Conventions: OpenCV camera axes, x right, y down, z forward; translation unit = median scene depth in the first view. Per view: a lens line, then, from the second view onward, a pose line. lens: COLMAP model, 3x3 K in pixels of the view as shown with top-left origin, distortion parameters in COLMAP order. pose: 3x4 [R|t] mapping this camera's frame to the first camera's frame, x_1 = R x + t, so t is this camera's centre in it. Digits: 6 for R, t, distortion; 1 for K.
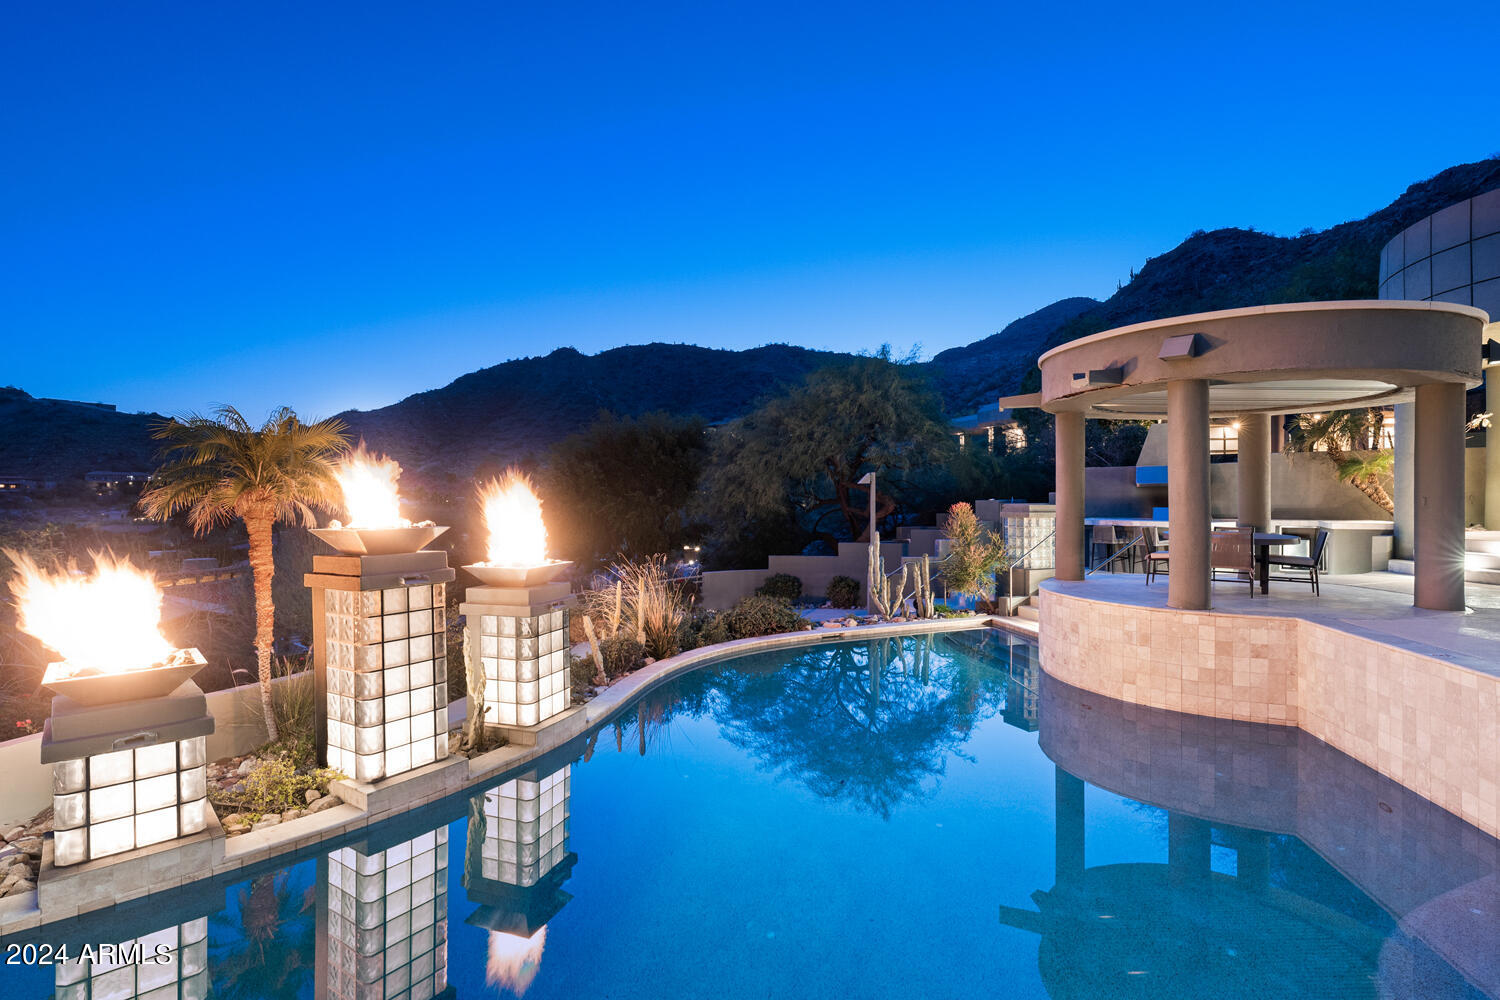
lens RADIAL K [[718.0, 0, 728.7], [0, 718.0, 500.6], [0, 0, 1]] dist [-0.007114, -0.000061]
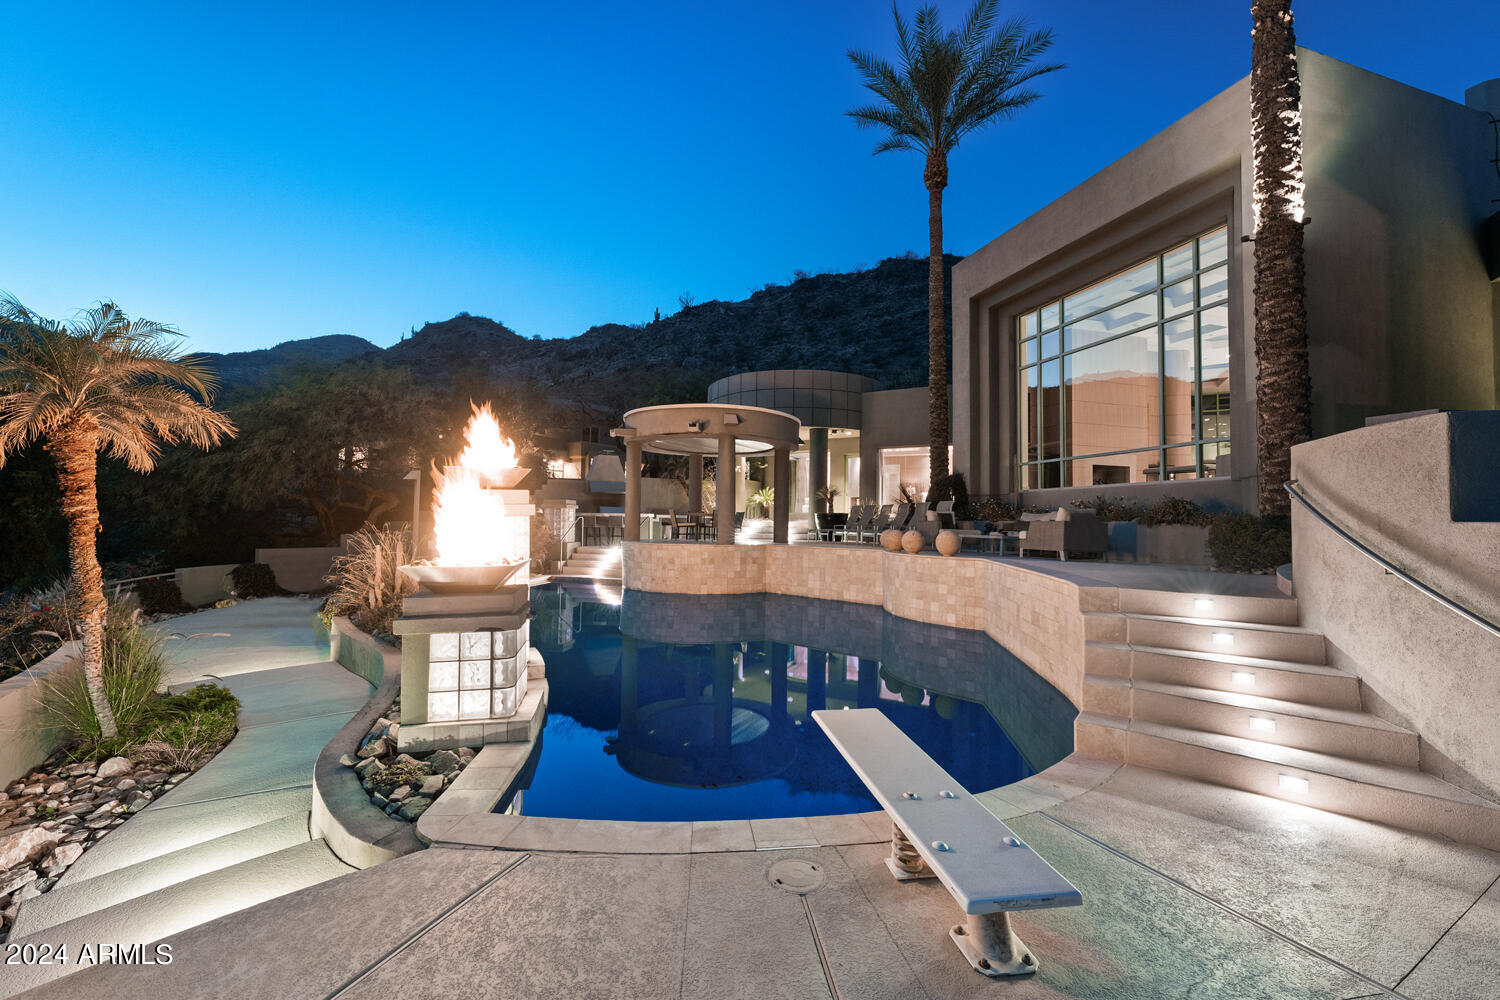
lens RADIAL K [[602.6, 0, 747.0], [0, 602.6, 503.1], [0, 0, 1]] dist [-0.000672, -0.000528]
pose [[0.502556, 0.037306, 0.863739, -0.421911], [-0.014304, 0.999291, -0.034839, 0.045548], [-0.864426, 0.005154, 0.502733, 0.034703]]
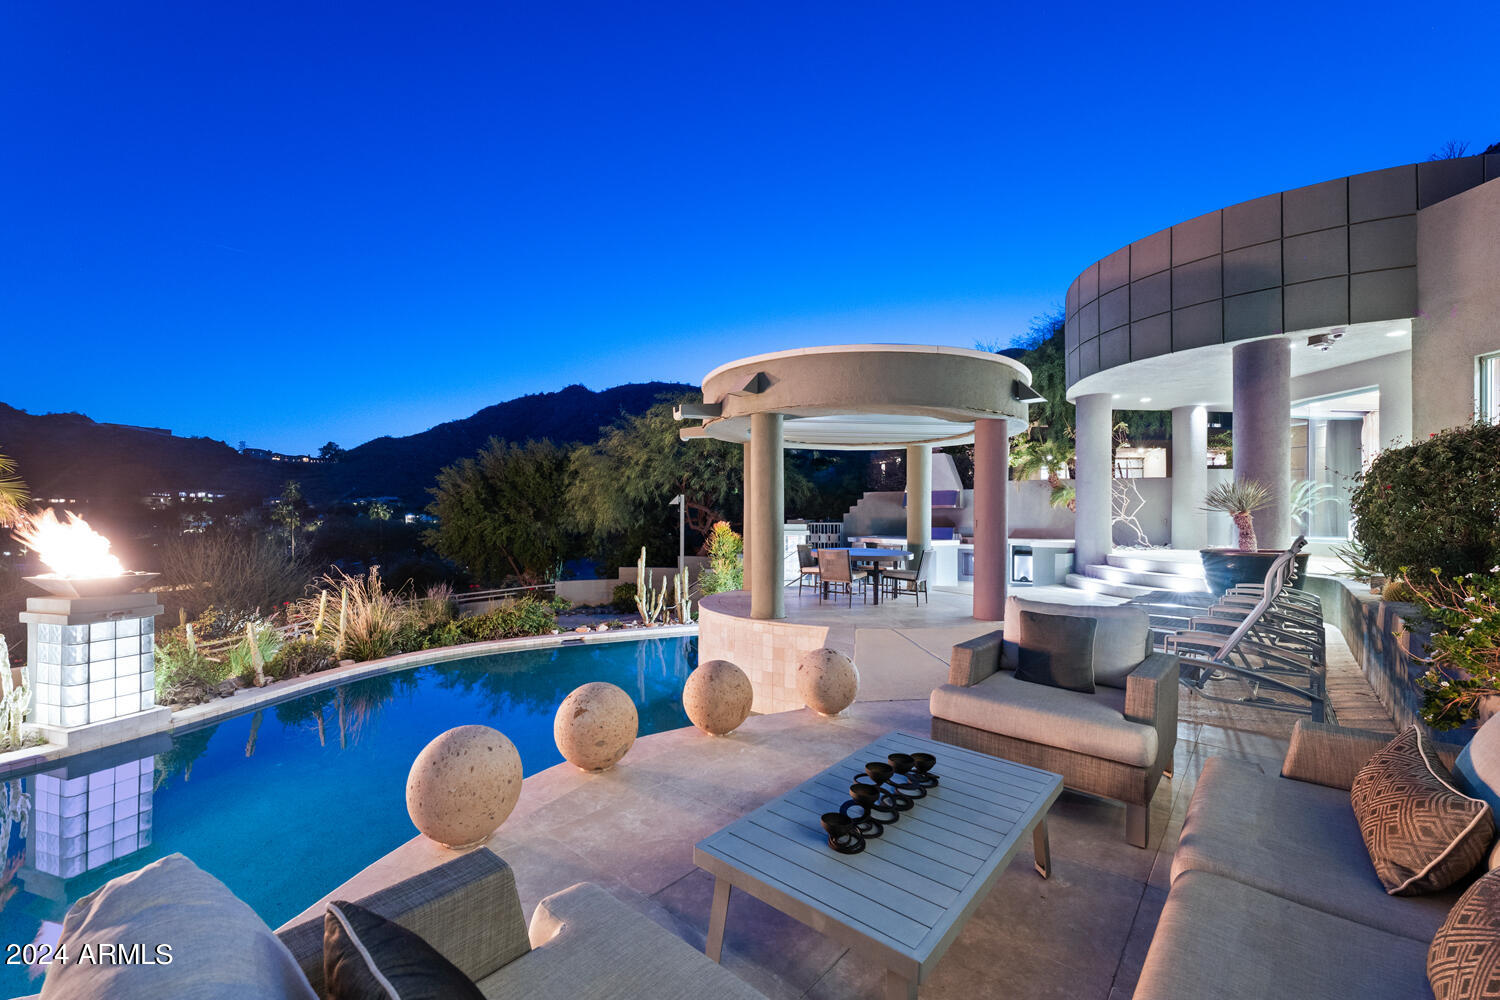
lens RADIAL K [[618.9, 0, 743.4], [0, 618.9, 511.7], [0, 0, 1]] dist [-0.000050, -0.000215]
pose [[0.999371, 0.007938, 0.034576, 0.288851], [-0.007533, 0.999902, -0.011822, -0.001636], [-0.034666, 0.011554, 0.999332, 0.016118]]
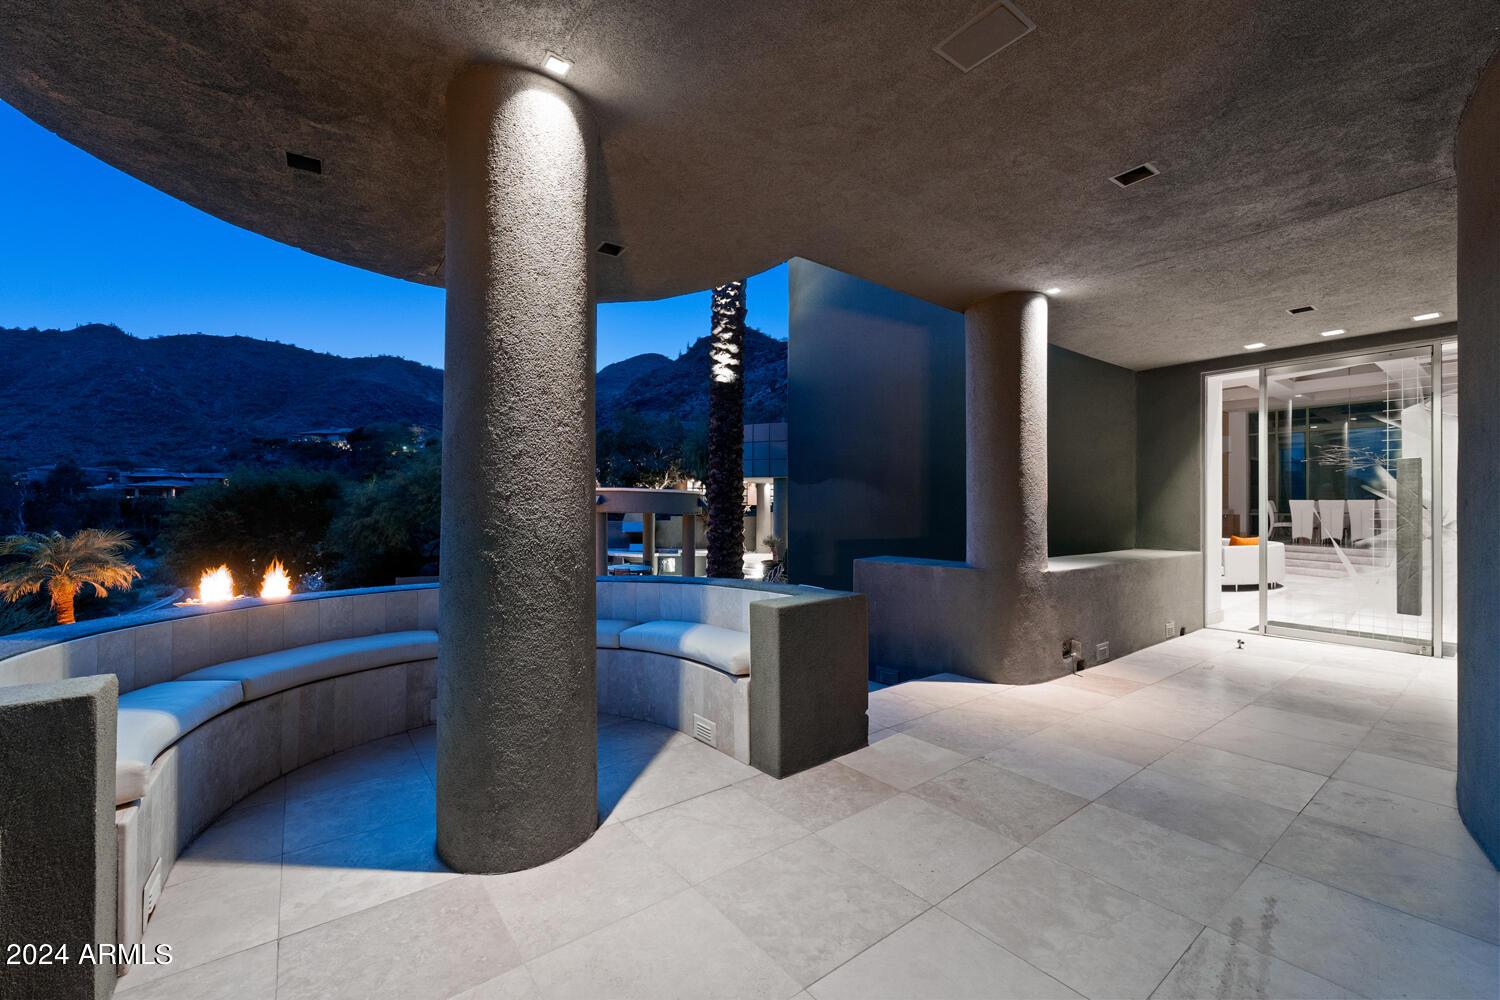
lens RADIAL K [[602.6, 0, 747.0], [0, 602.6, 503.1], [0, 0, 1]] dist [-0.000672, -0.000528]
pose [[0.822772, 0.010216, 0.568280, -0.070897], [-0.007396, 0.999946, -0.007269, -0.093813], [-0.568324, 0.001778, 0.822803, -0.526190]]
